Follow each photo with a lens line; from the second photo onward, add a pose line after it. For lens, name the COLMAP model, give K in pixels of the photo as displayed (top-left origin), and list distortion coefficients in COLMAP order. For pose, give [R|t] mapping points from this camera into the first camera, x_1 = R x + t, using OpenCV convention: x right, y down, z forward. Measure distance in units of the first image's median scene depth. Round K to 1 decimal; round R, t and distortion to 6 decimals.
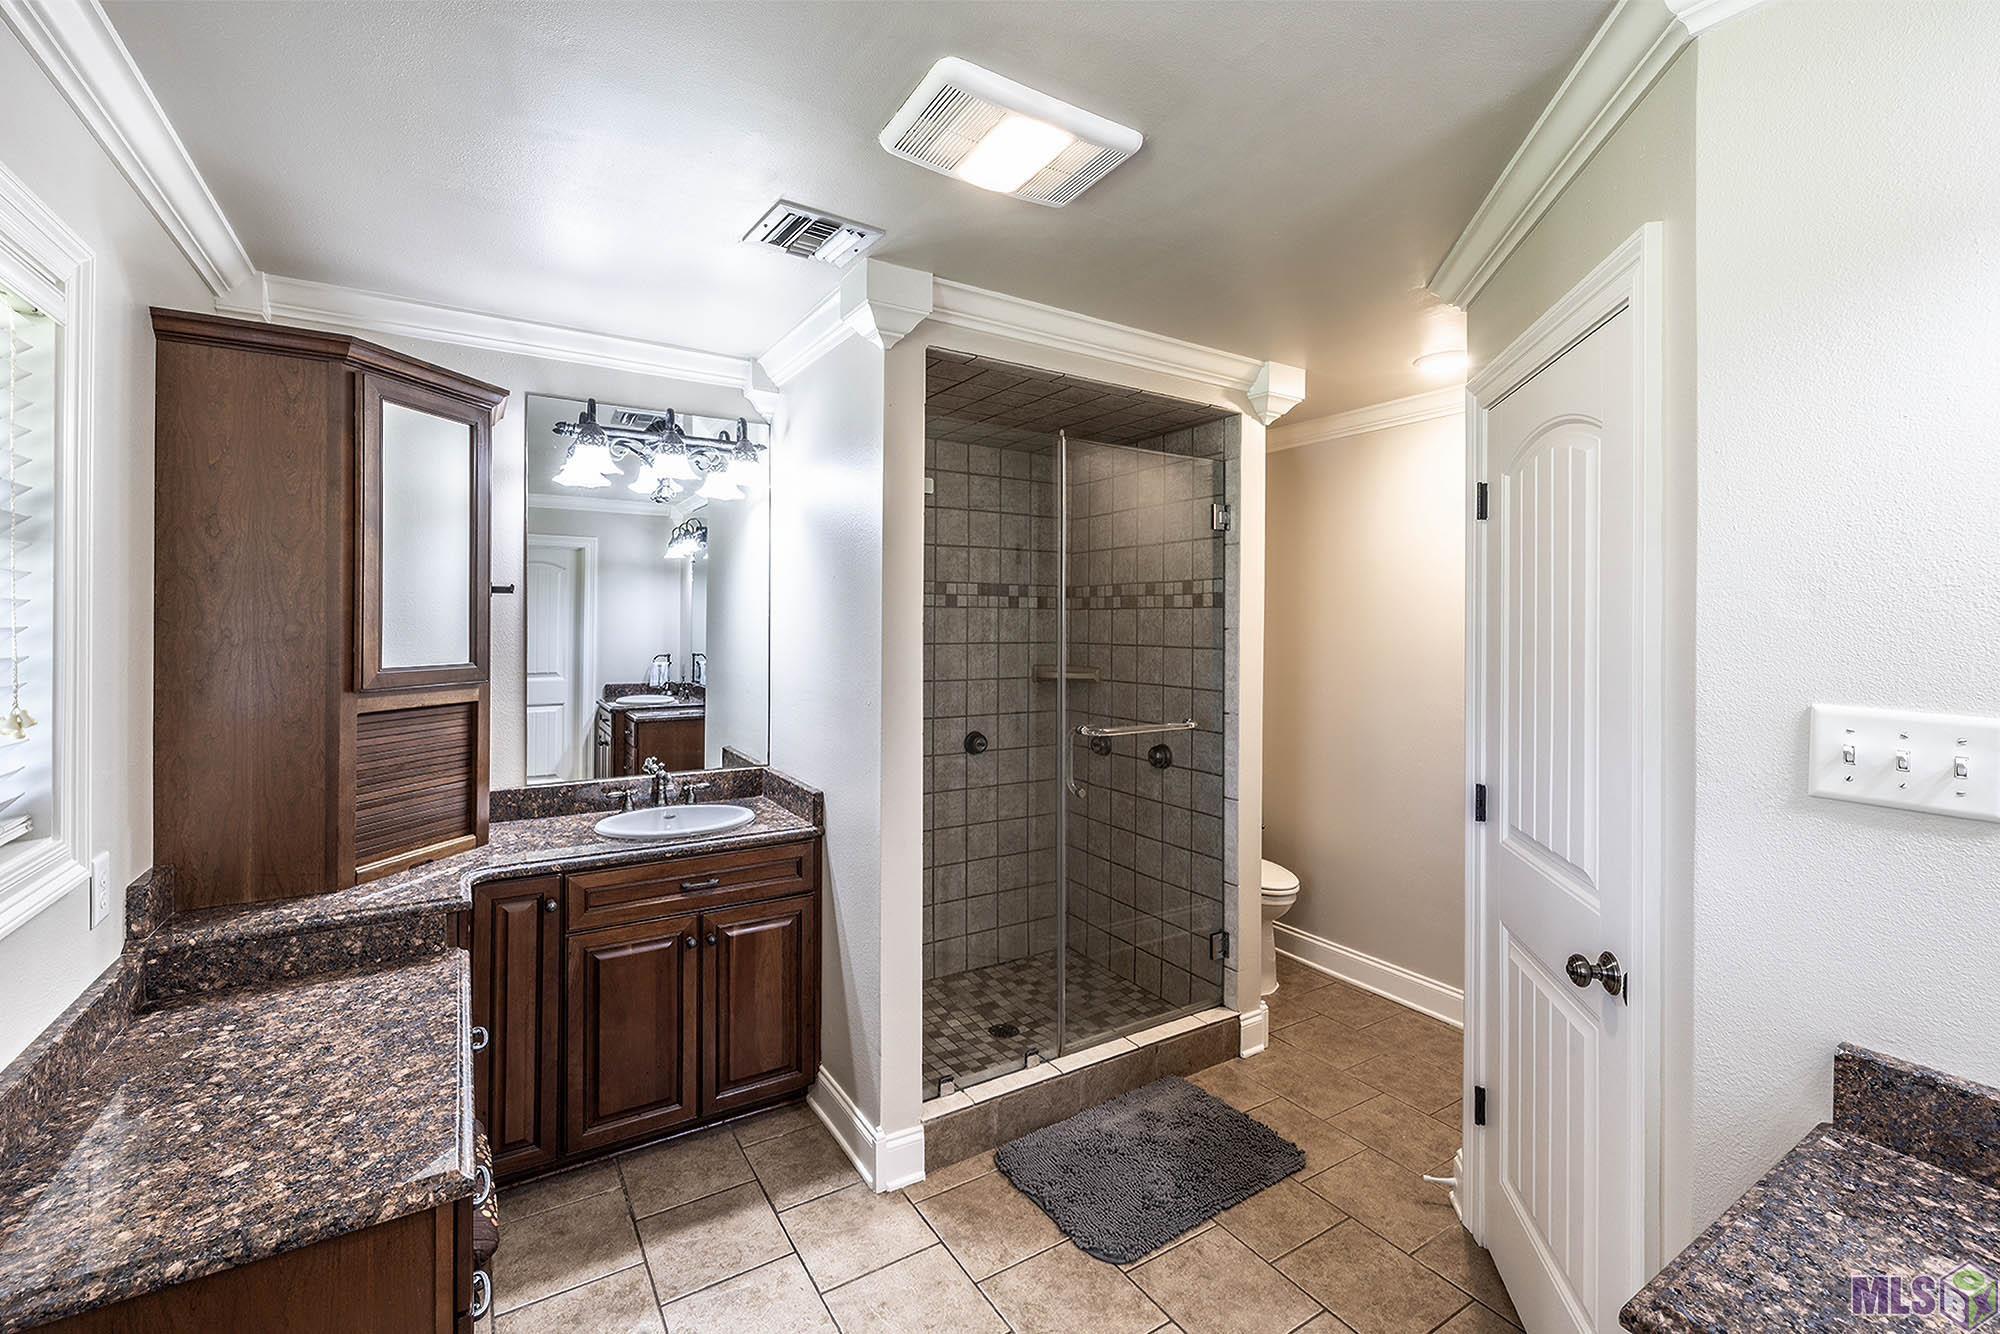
lens RADIAL K [[844.1, 0, 955.7], [0, 844.1, 613.3], [0, 0, 1]] dist [-0.000673, -0.000024]
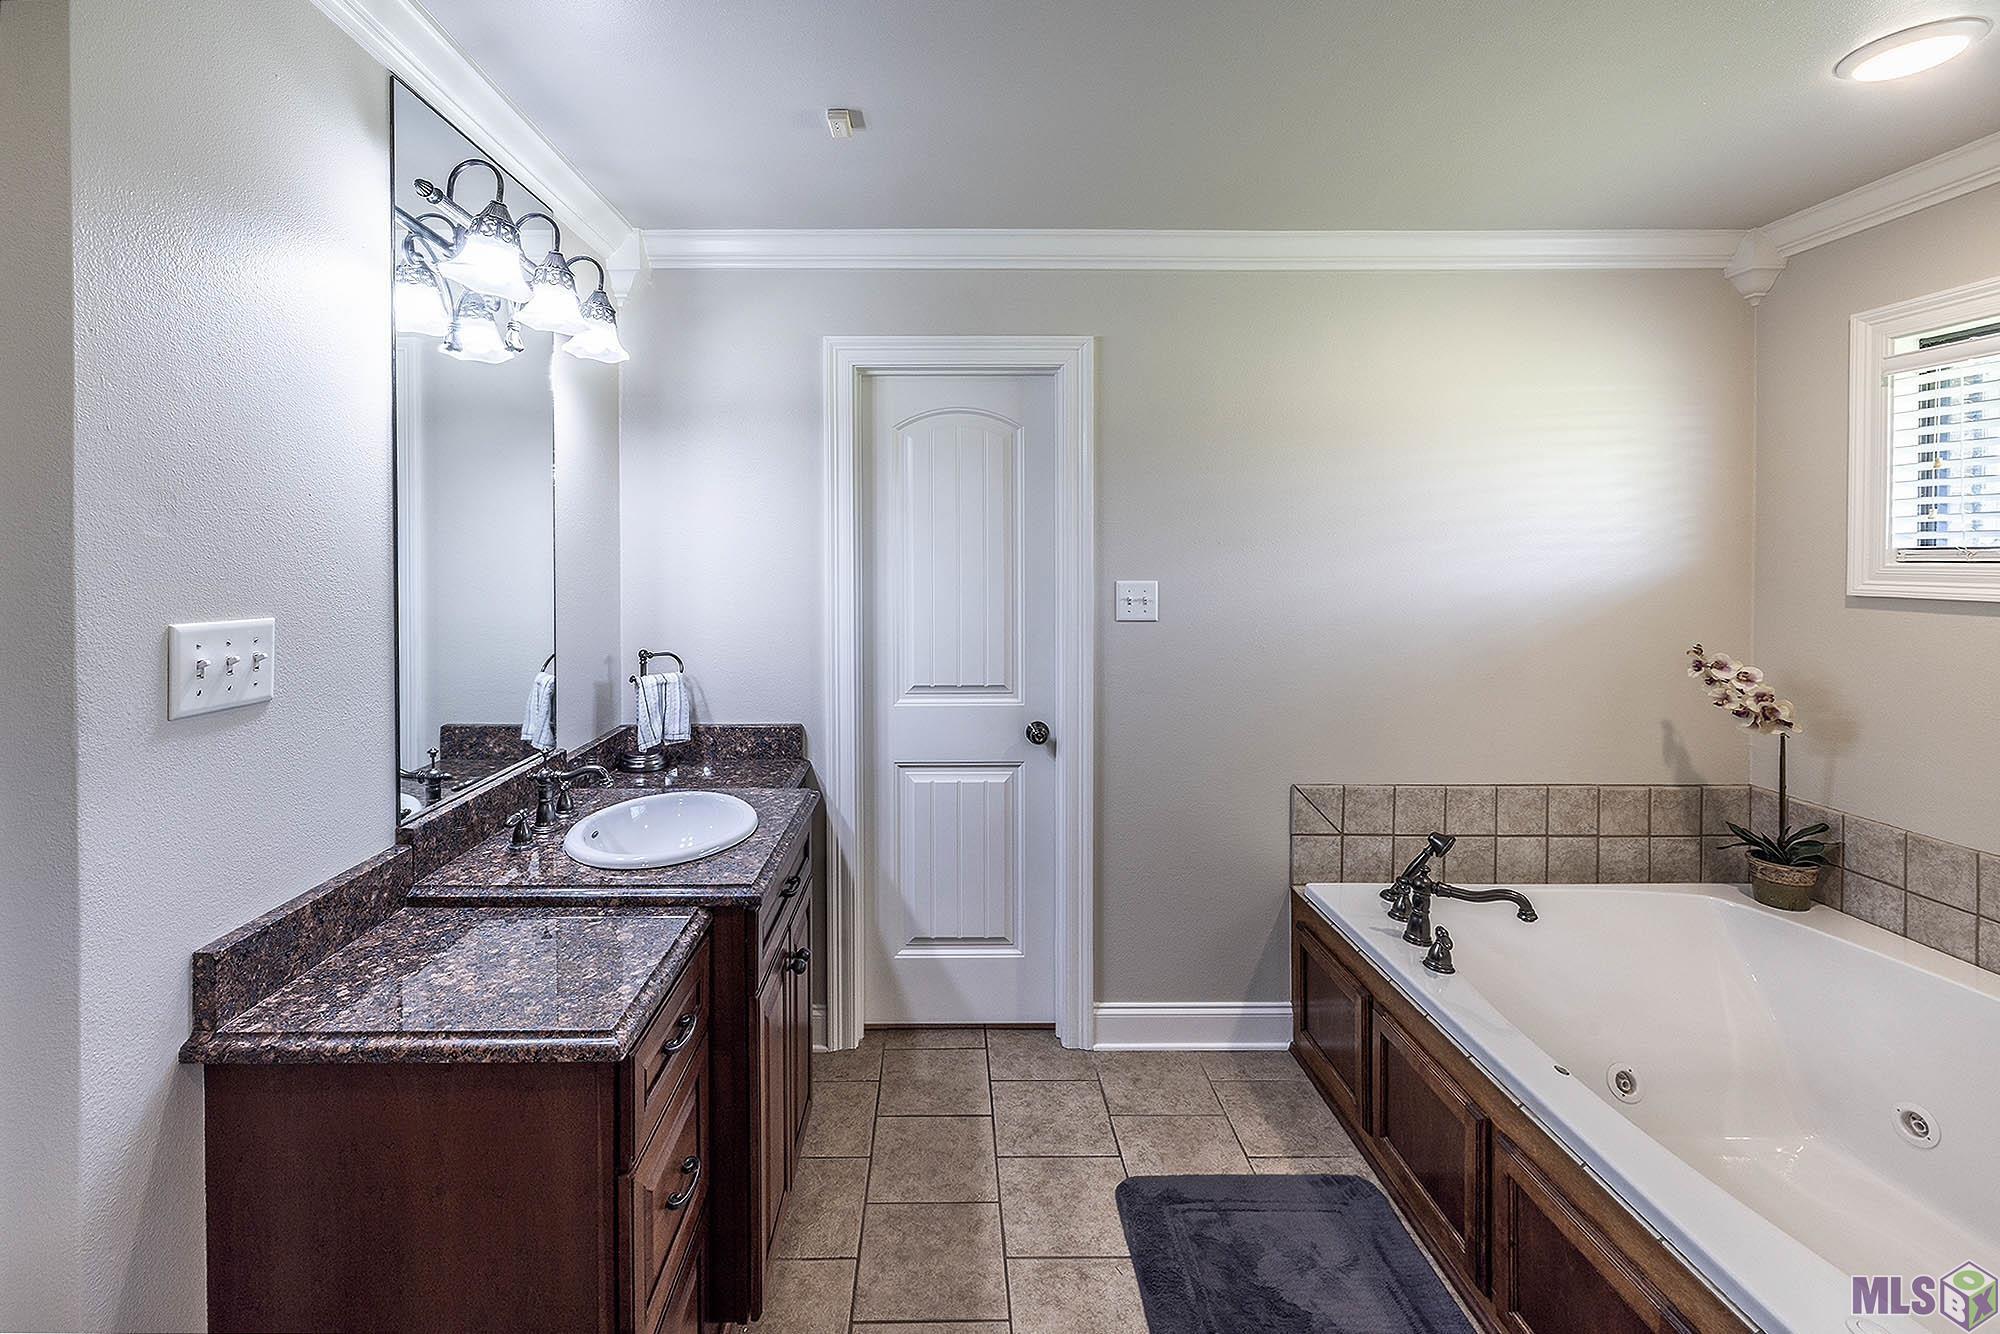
lens RADIAL K [[844.1, 0, 957.0], [0, 844.1, 572.3], [0, 0, 1]] dist [-0.000673, -0.000024]
pose [[-0.873102, -0.016514, 0.487258, -0.140101], [-0.006473, 0.999731, 0.022283, 0.012657], [-0.487495, 0.016301, -0.872974, 0.843234]]
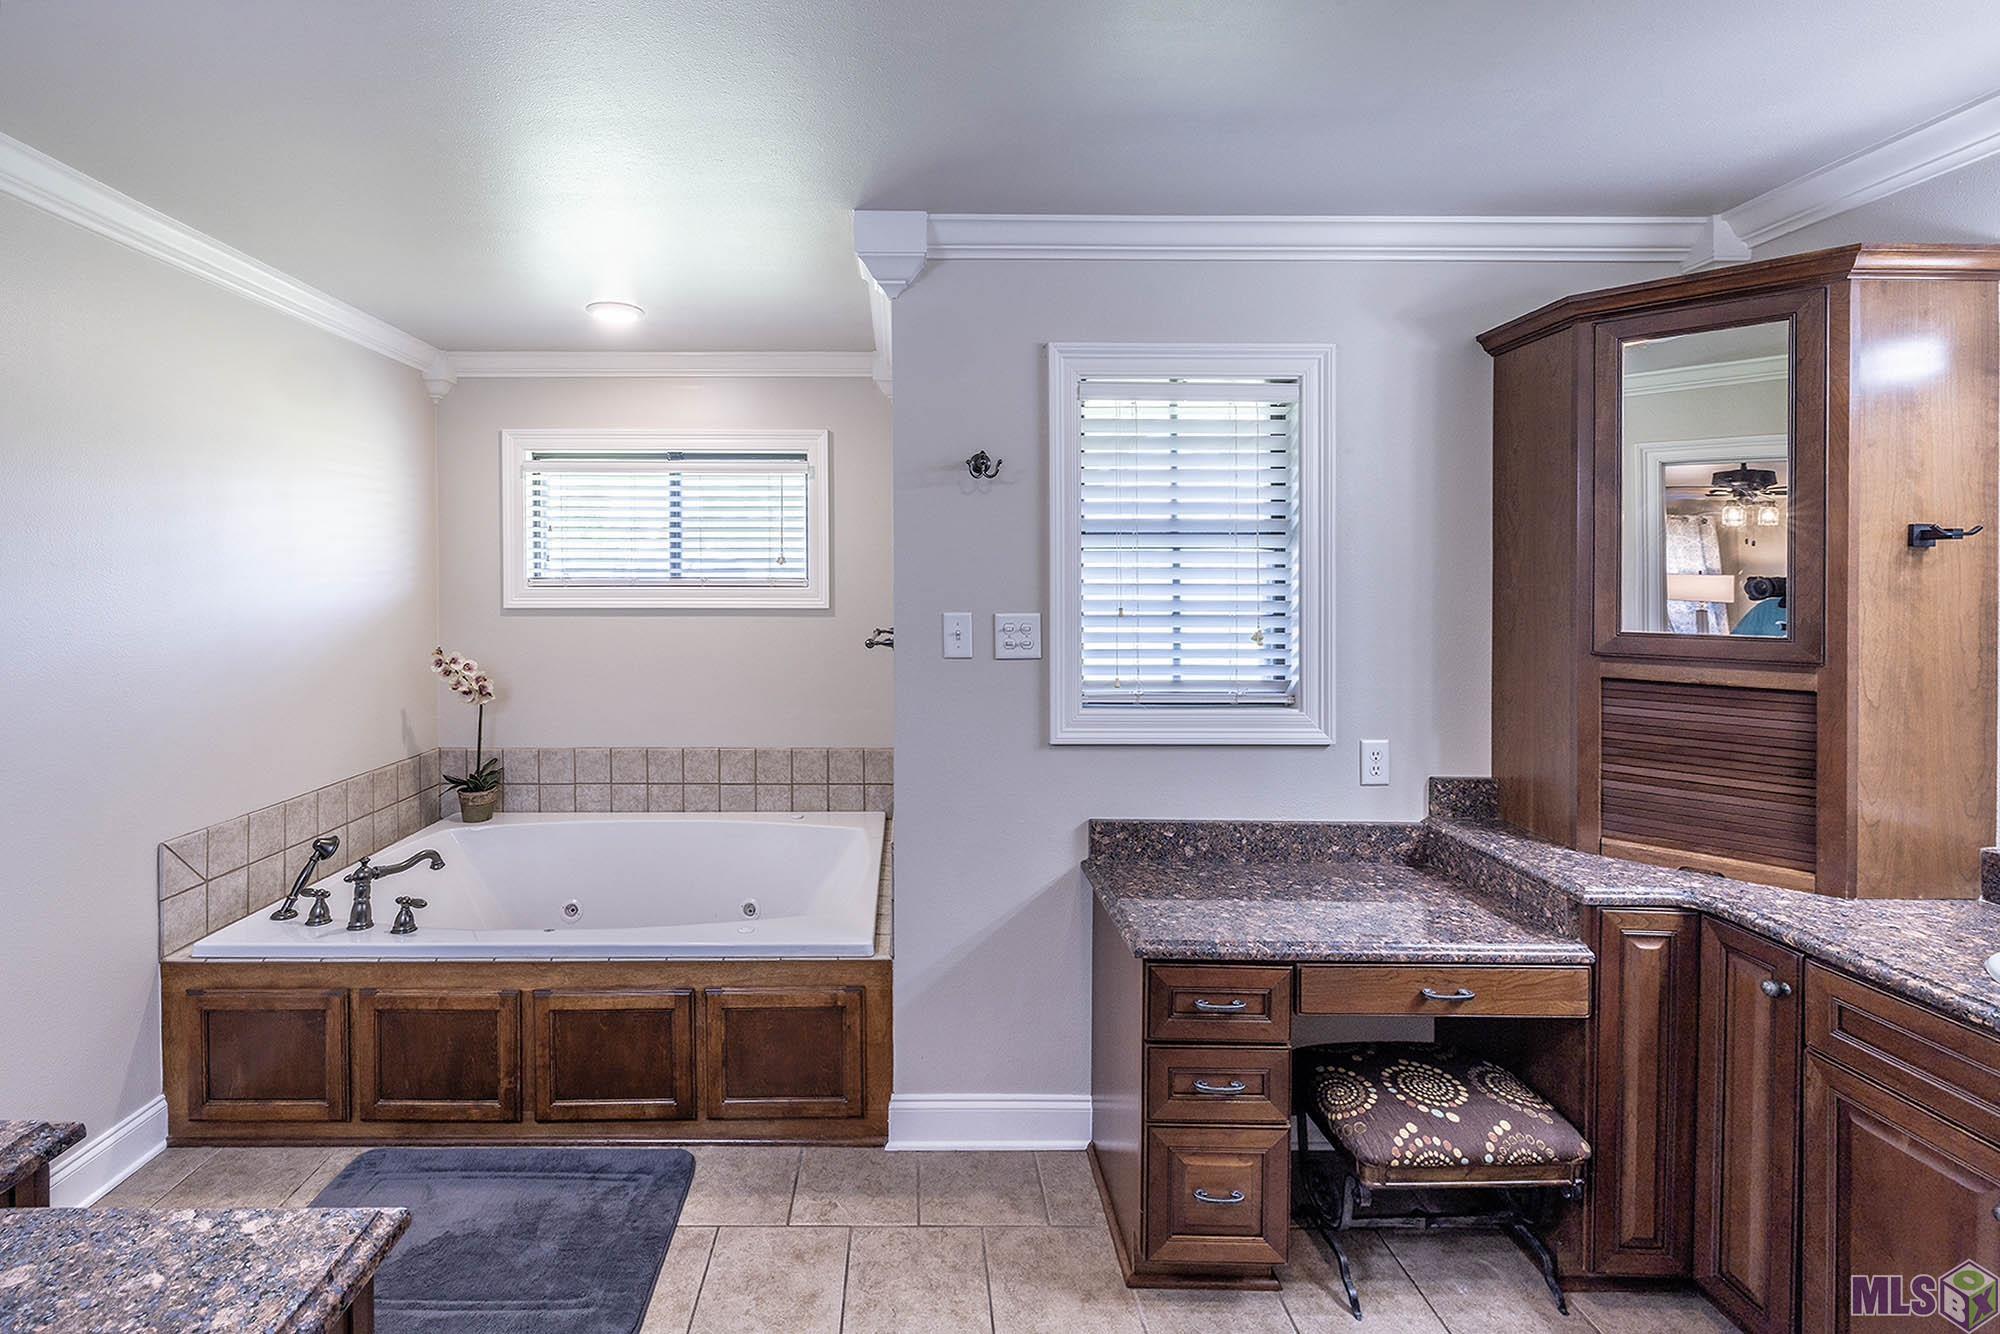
lens RADIAL K [[844.1, 0, 903.1], [0, 844.1, 594.1], [0, 0, 1]] dist [-0.000673, -0.000024]
pose [[-0.504453, 0.001562, -0.863438, 0.593999], [-0.002100, 0.999993, 0.003036, 0.026132], [0.863436, 0.003345, -0.504447, 0.899777]]
